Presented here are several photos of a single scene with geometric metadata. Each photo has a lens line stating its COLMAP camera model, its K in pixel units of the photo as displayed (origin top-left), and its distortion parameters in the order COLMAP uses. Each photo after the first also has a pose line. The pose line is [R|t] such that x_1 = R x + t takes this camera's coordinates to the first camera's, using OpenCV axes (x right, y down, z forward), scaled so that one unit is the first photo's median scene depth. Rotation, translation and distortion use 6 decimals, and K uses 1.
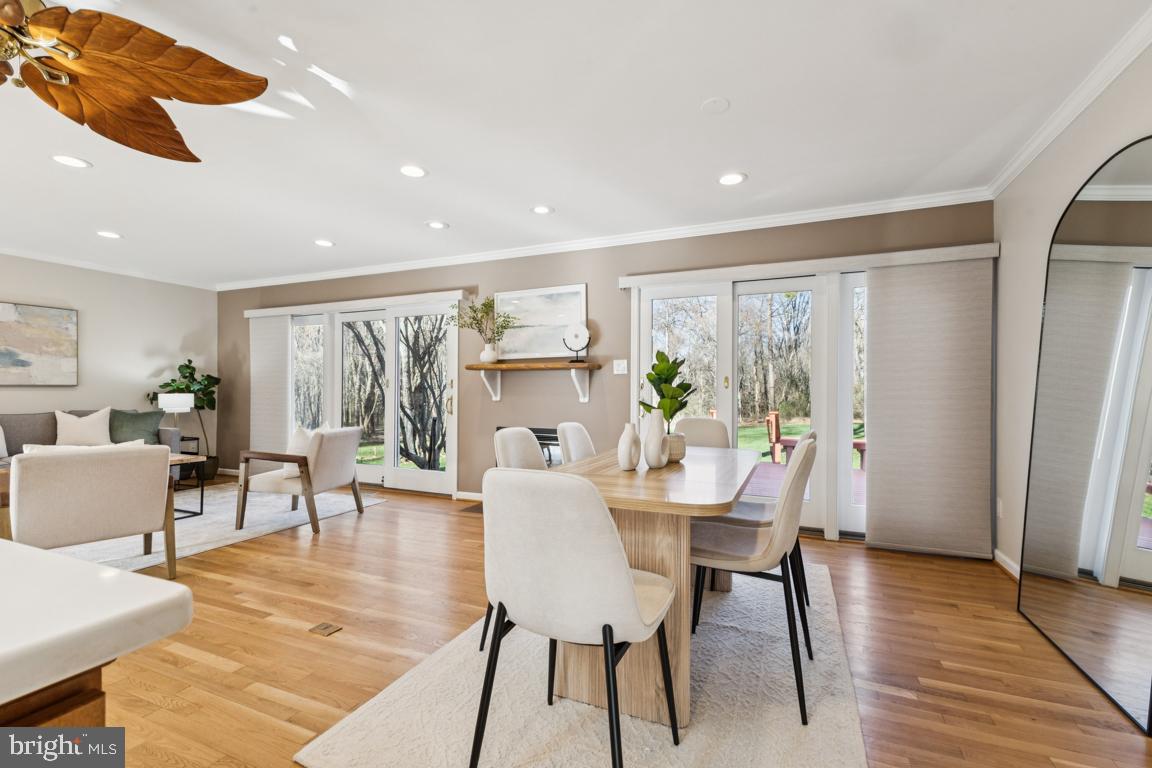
lens RADIAL K [[501.7, 0, 582.0], [0, 501.7, 387.8], [0, 0, 1]] dist [0.008692, -0.000317]
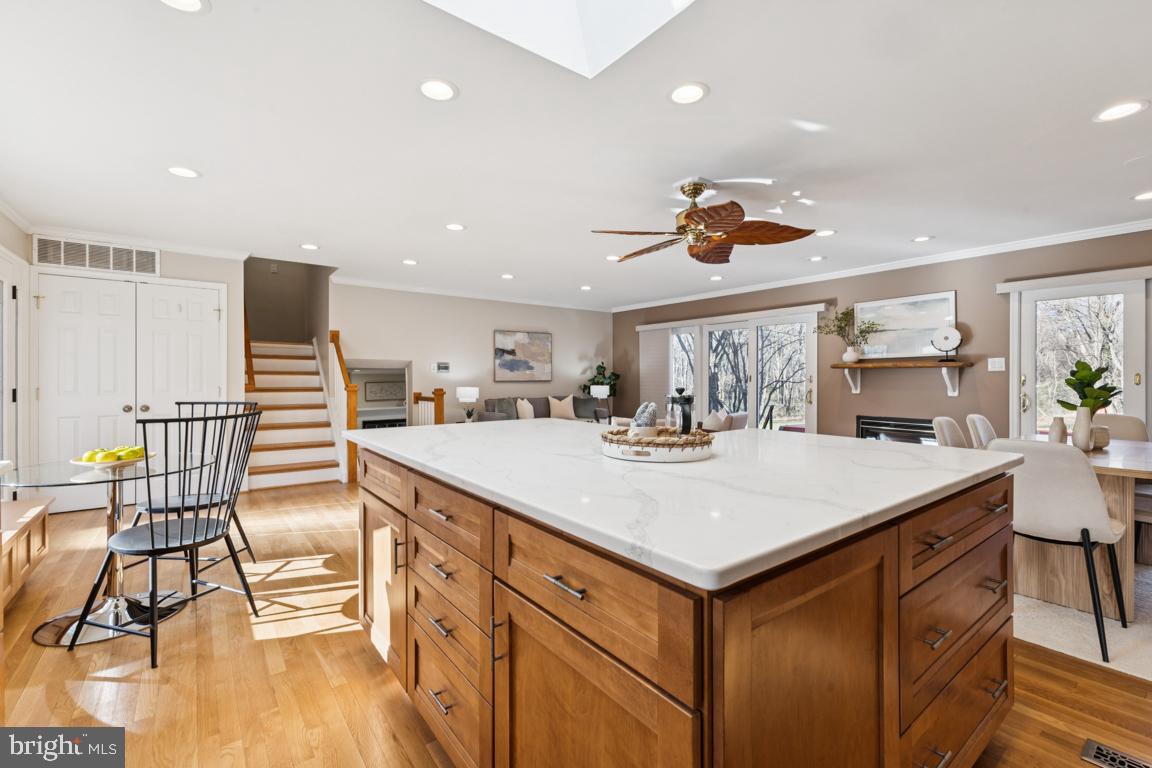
lens RADIAL K [[502.5, 0, 583.4], [0, 502.5, 374.4], [0, 0, 1]] dist [0.017661, -0.000525]
pose [[0.875404, -0.007235, -0.483339, -0.161298], [0.007281, 0.999972, -0.001780, -0.022966], [0.483338, -0.001962, 0.875432, -0.373932]]
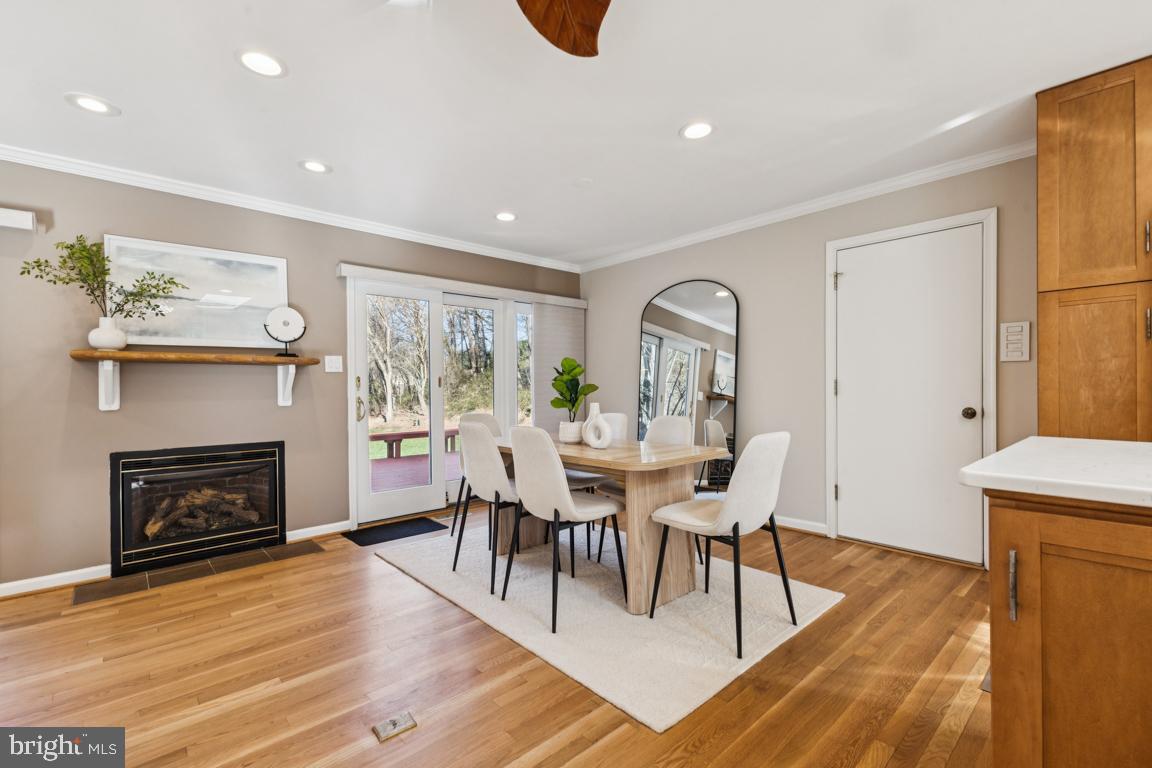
lens RADIAL K [[504.9, 0, 574.6], [0, 504.9, 390.5], [0, 0, 1]] dist [0.018996, 0.000235]
pose [[0.410660, -0.013750, 0.911685, -0.519327], [0.006570, 0.999905, 0.012121, -0.002671], [-0.911765, 0.001012, 0.410712, 0.228746]]
